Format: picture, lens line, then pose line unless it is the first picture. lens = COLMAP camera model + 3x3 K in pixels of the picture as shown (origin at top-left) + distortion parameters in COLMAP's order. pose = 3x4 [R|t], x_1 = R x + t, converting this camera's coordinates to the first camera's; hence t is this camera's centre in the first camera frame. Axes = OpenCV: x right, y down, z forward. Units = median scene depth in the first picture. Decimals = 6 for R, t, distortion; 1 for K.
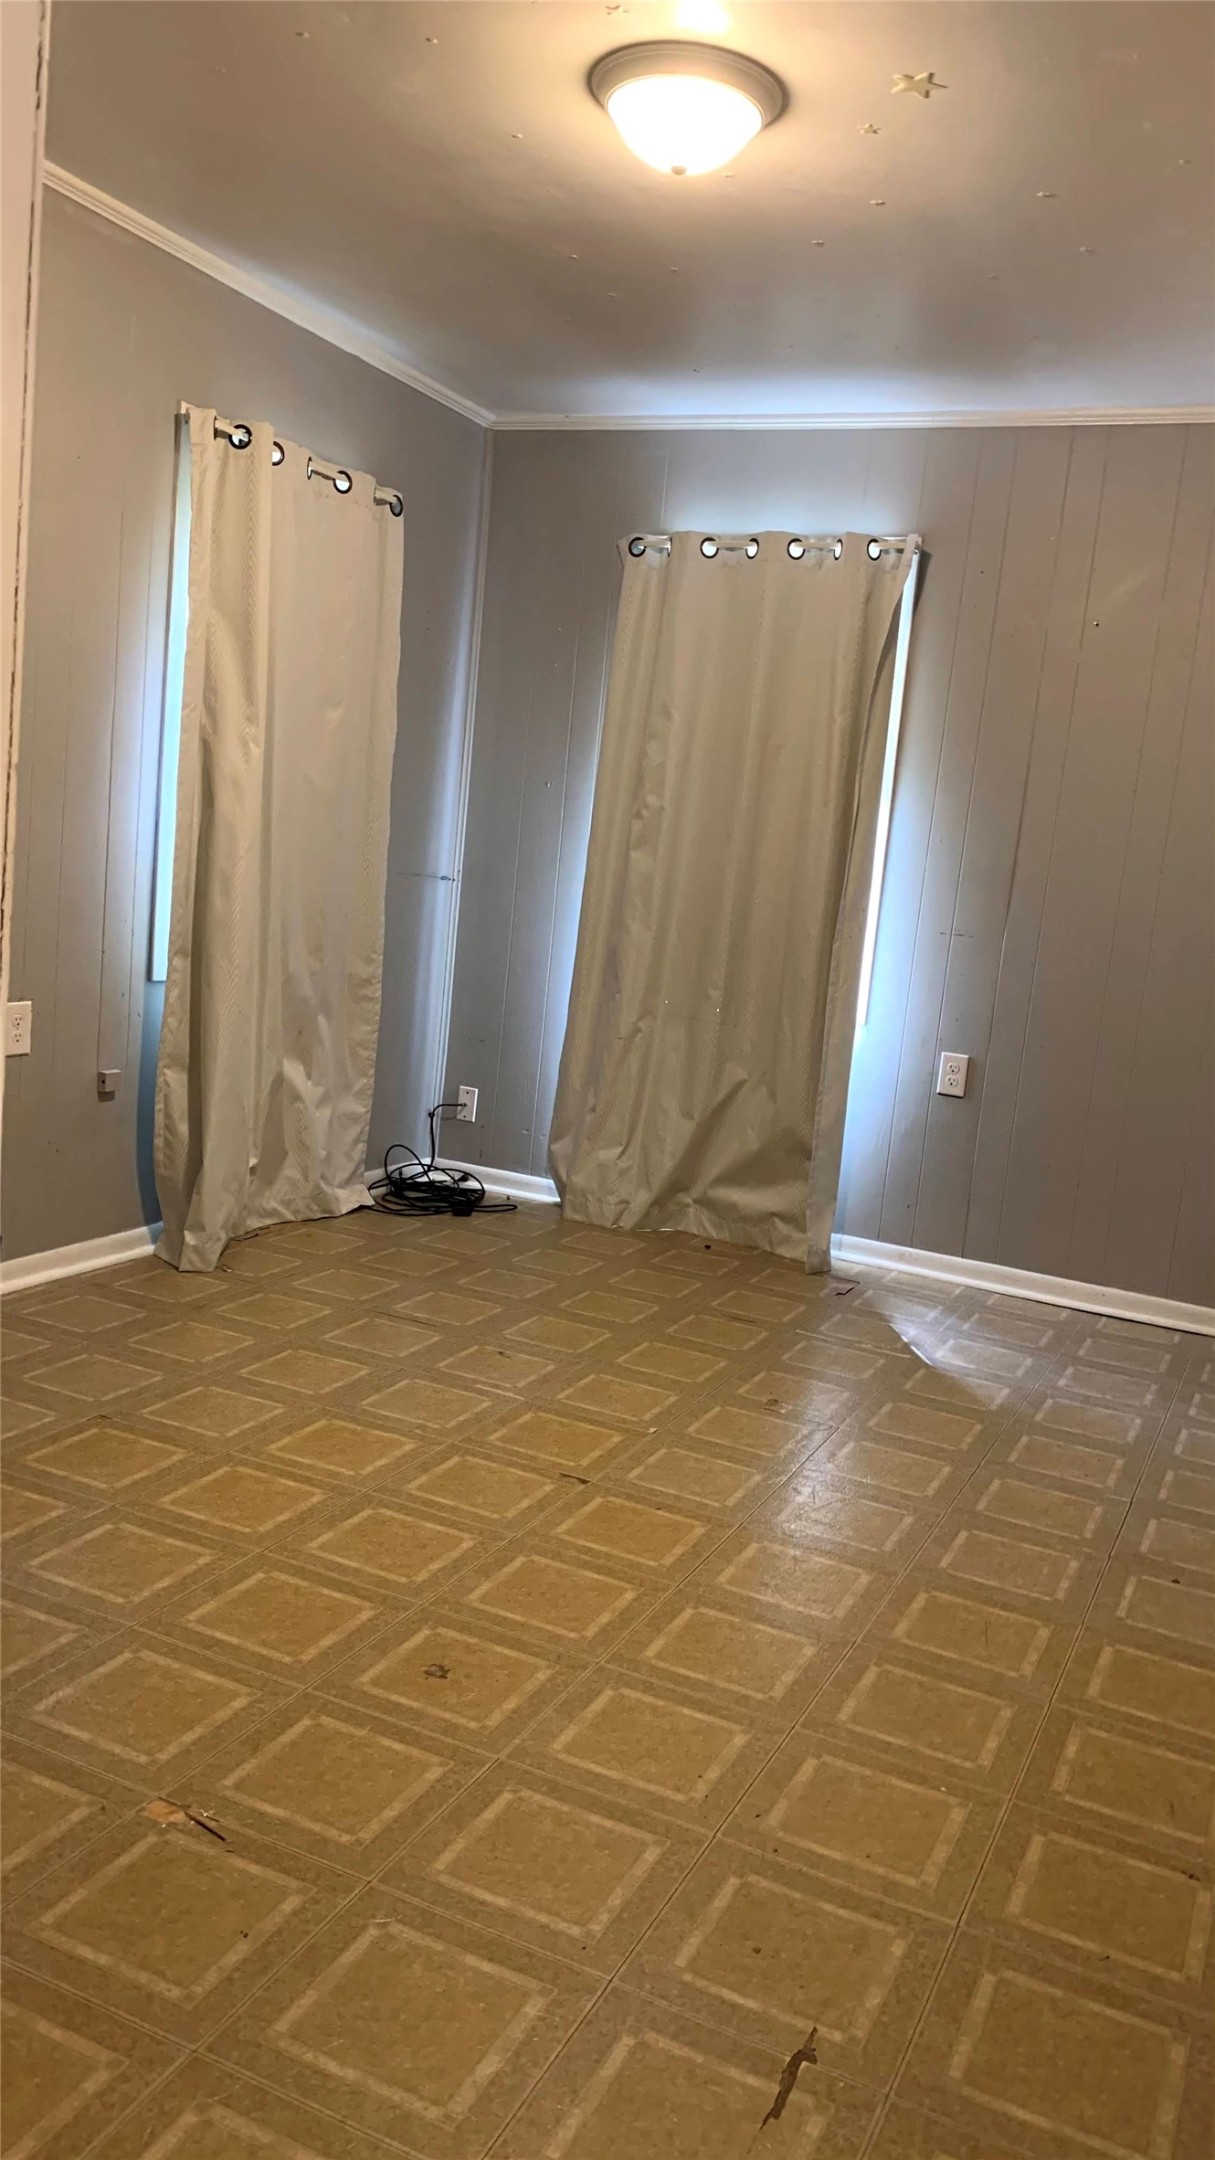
lens RADIAL K [[1672.9, 0, 605.2], [0, 1672.9, 1093.8], [0, 0, 1]] dist [-0.017504, -0.006770]
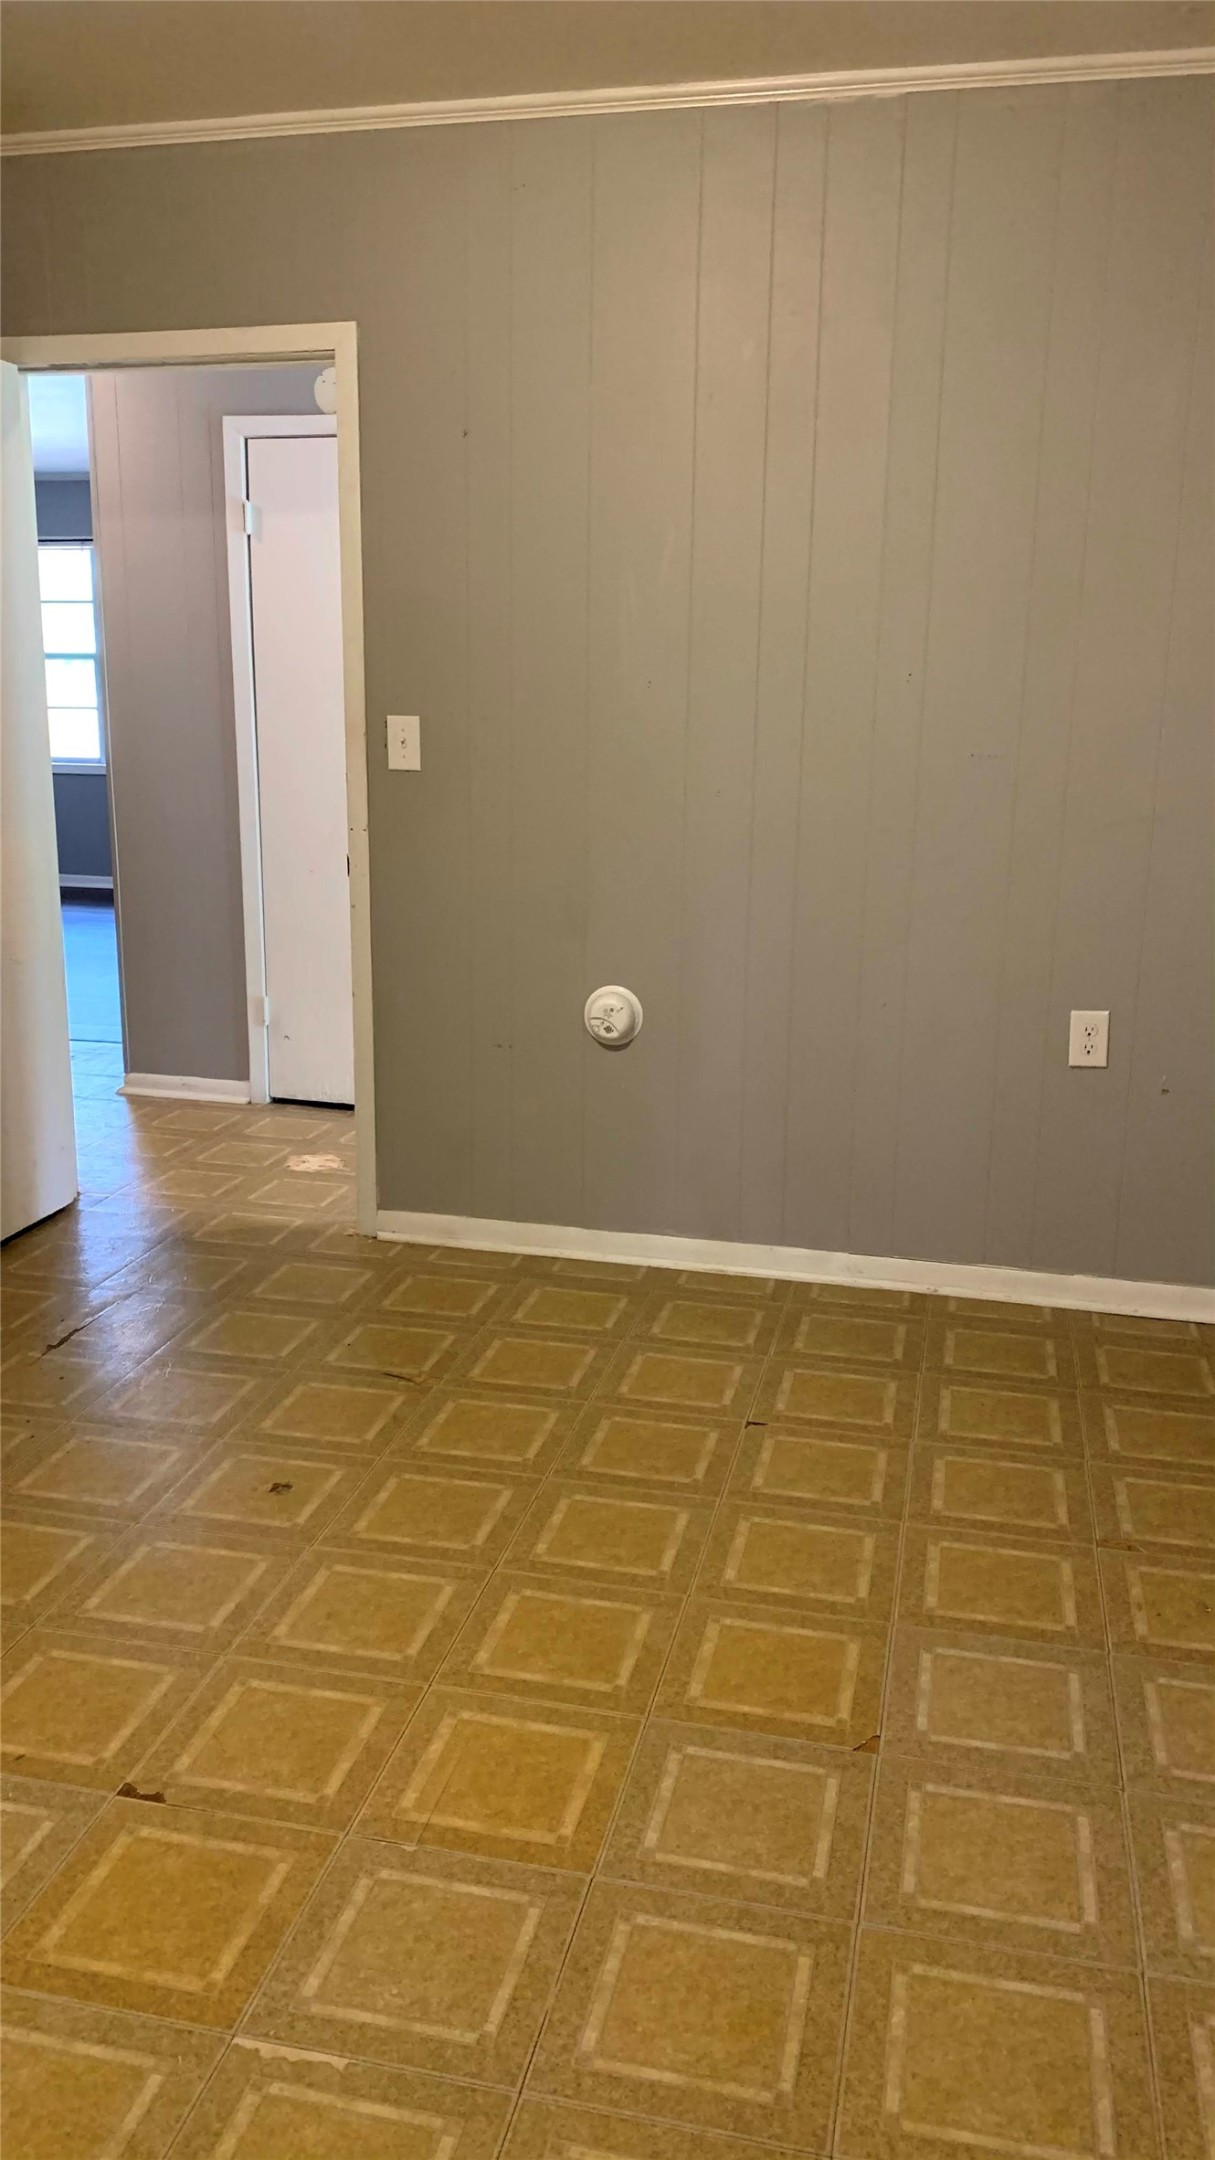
lens RADIAL K [[1672.9, 0, 604.4], [0, 1672.9, 1077.6], [0, 0, 1]] dist [-0.017504, -0.006770]
pose [[-0.972376, -0.069119, -0.222953, -0.034614], [-0.147113, 0.923044, 0.355454, -0.330352], [0.181227, 0.378435, -0.907714, 1.760075]]
